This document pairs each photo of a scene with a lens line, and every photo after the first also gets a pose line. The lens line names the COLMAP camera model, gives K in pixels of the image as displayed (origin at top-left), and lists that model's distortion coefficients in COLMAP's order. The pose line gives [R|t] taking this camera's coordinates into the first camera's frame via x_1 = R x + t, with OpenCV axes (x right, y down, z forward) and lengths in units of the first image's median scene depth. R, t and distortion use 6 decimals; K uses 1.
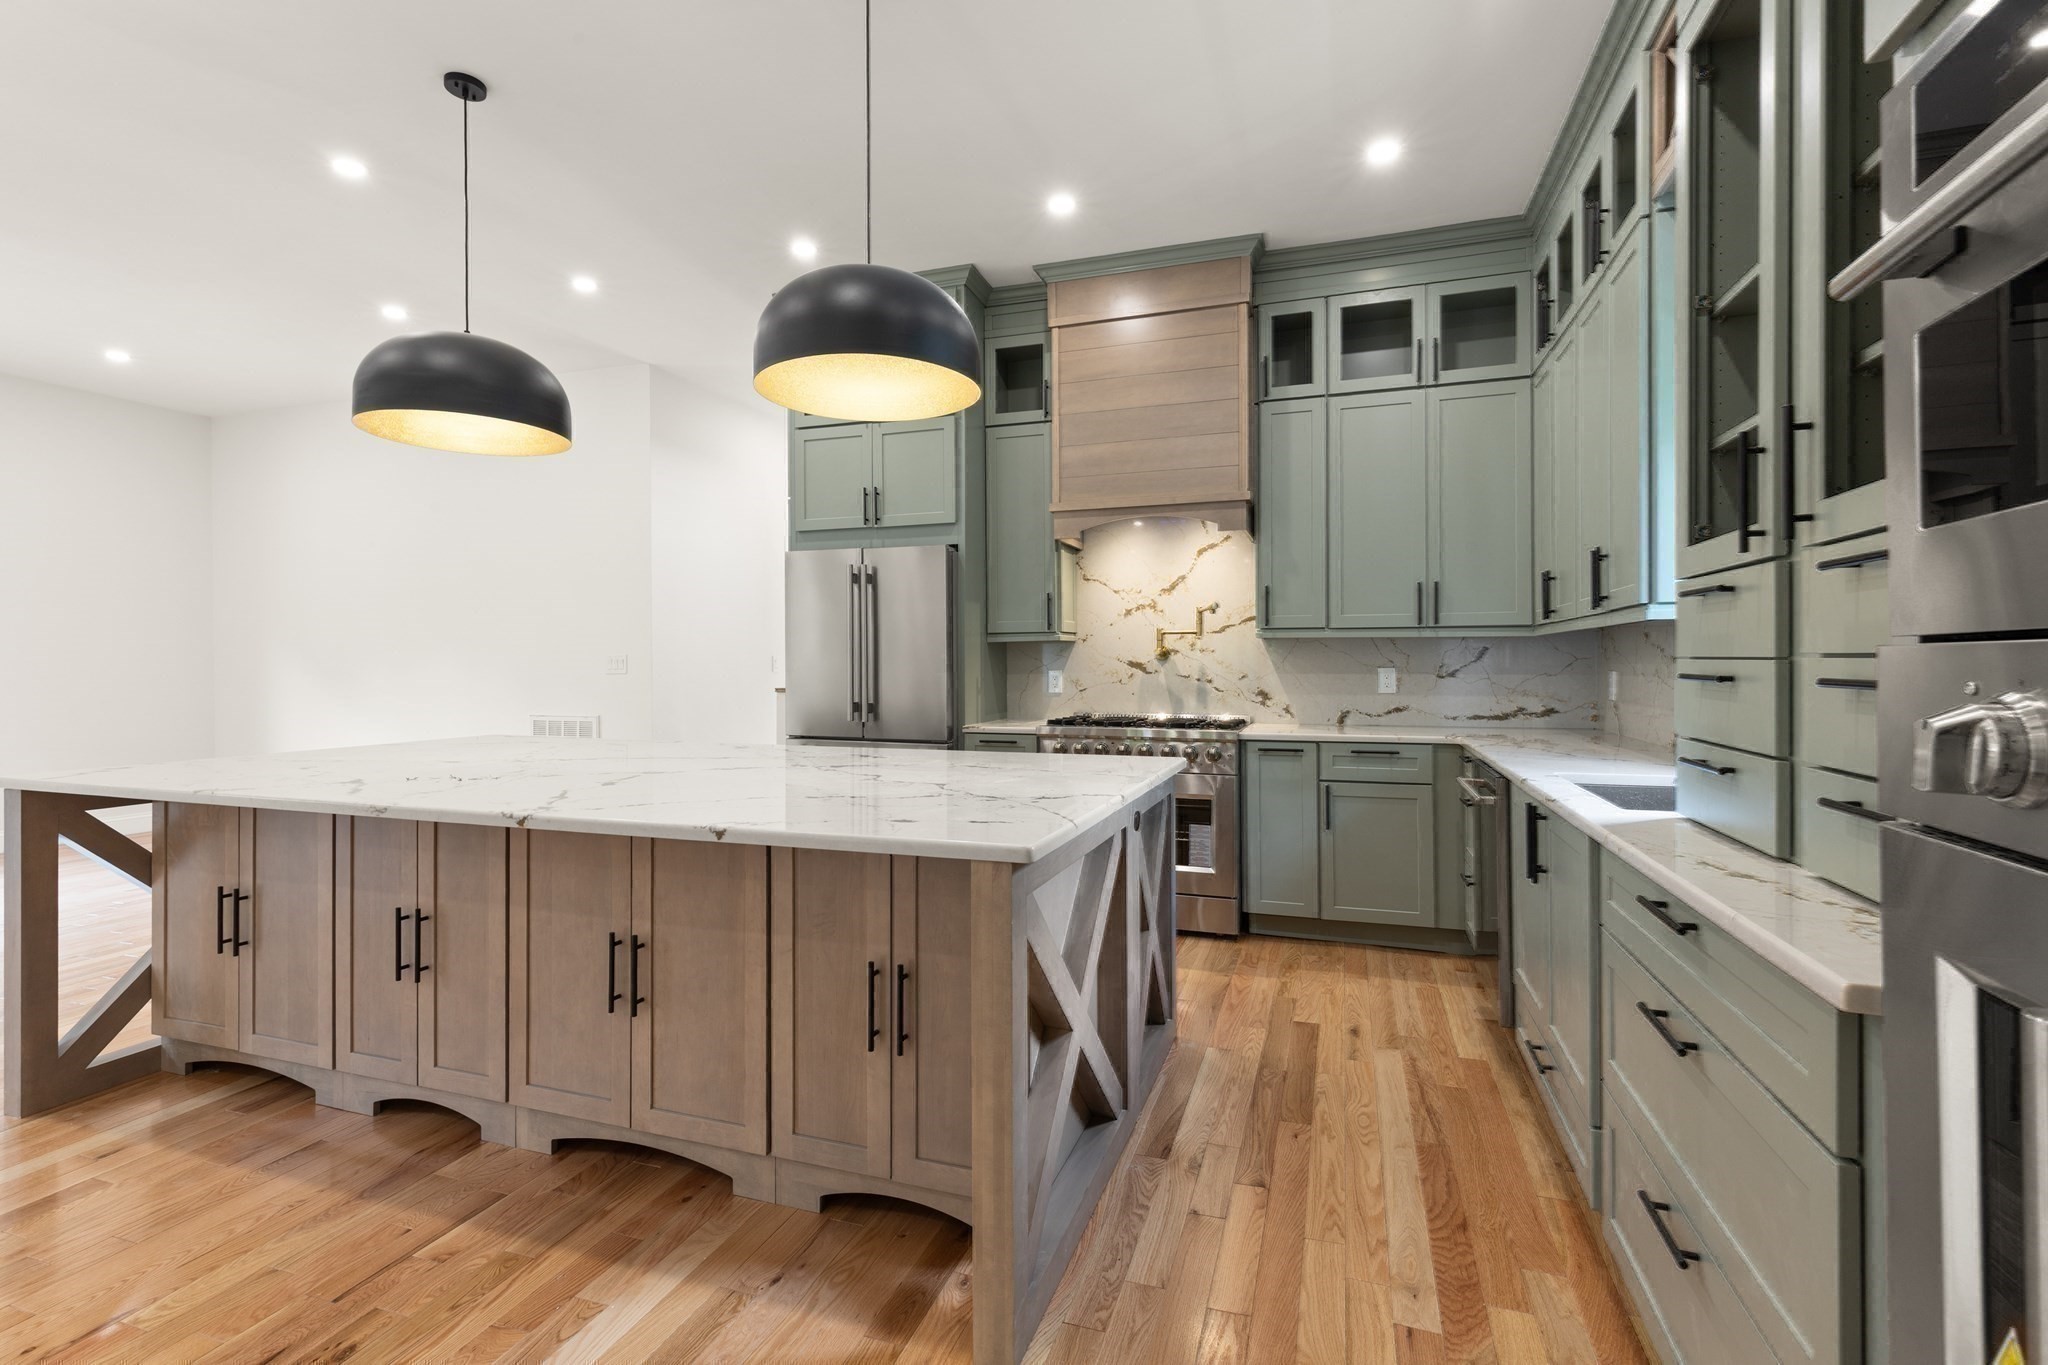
lens RADIAL K [[919.2, 0, 1018.7], [0, 919.2, 661.3], [0, 0, 1]] dist [-0.000494, -0.000227]
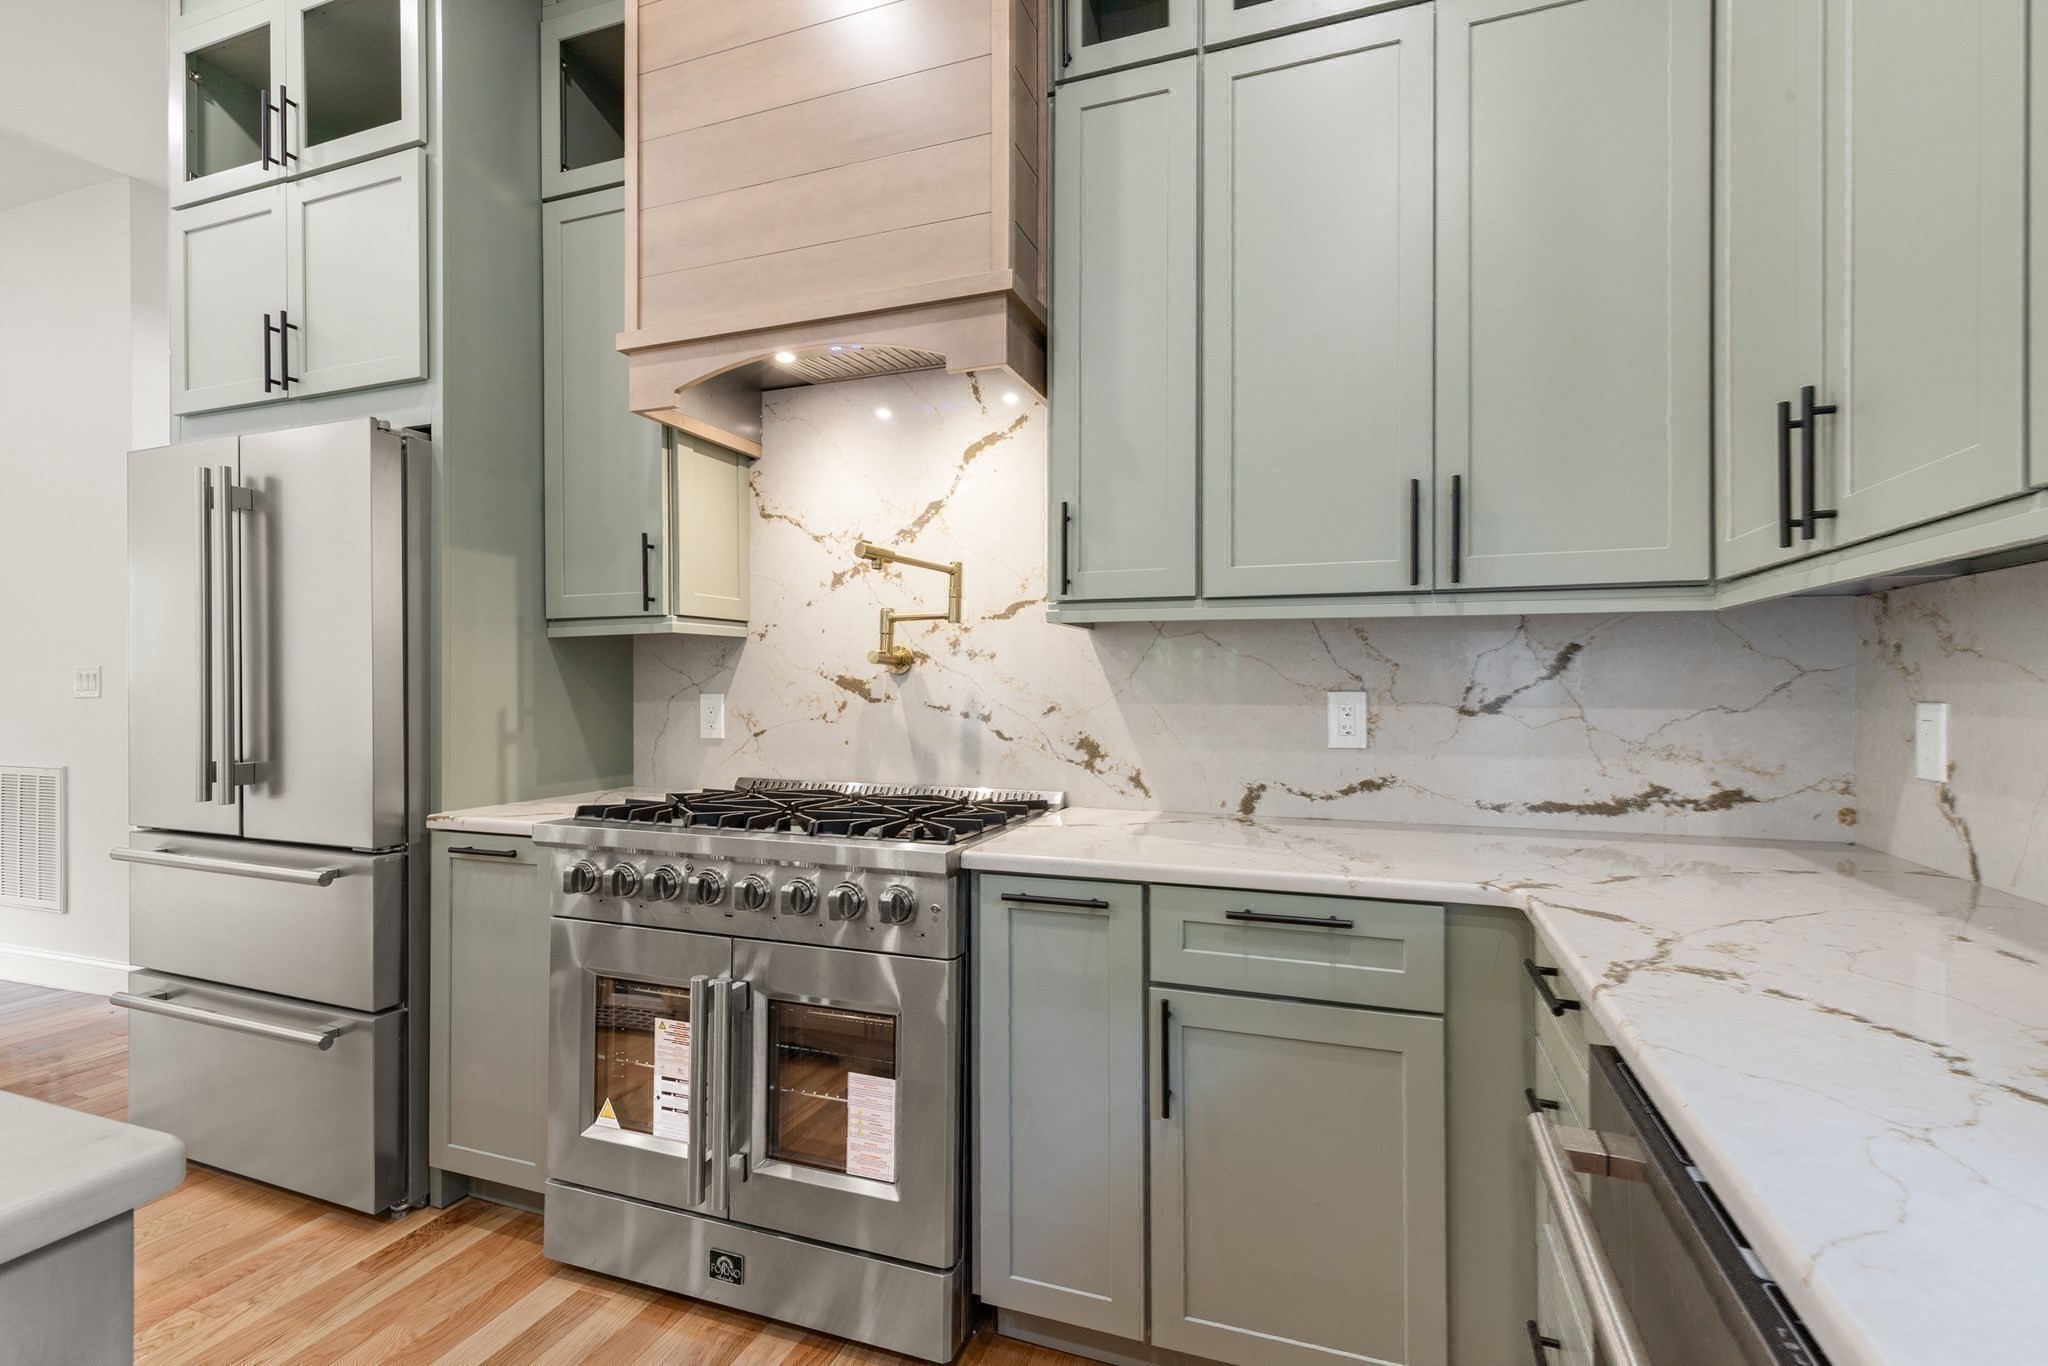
lens RADIAL K [[923.1, 0, 1028.7], [0, 923.1, 686.5], [0, 0, 1]] dist [0.001688, -0.001187]
pose [[0.999931, 0.002807, -0.011402, 0.256397], [-0.002765, 0.999990, 0.003638, 0.003474], [0.011412, -0.003606, 0.999928, 0.559546]]
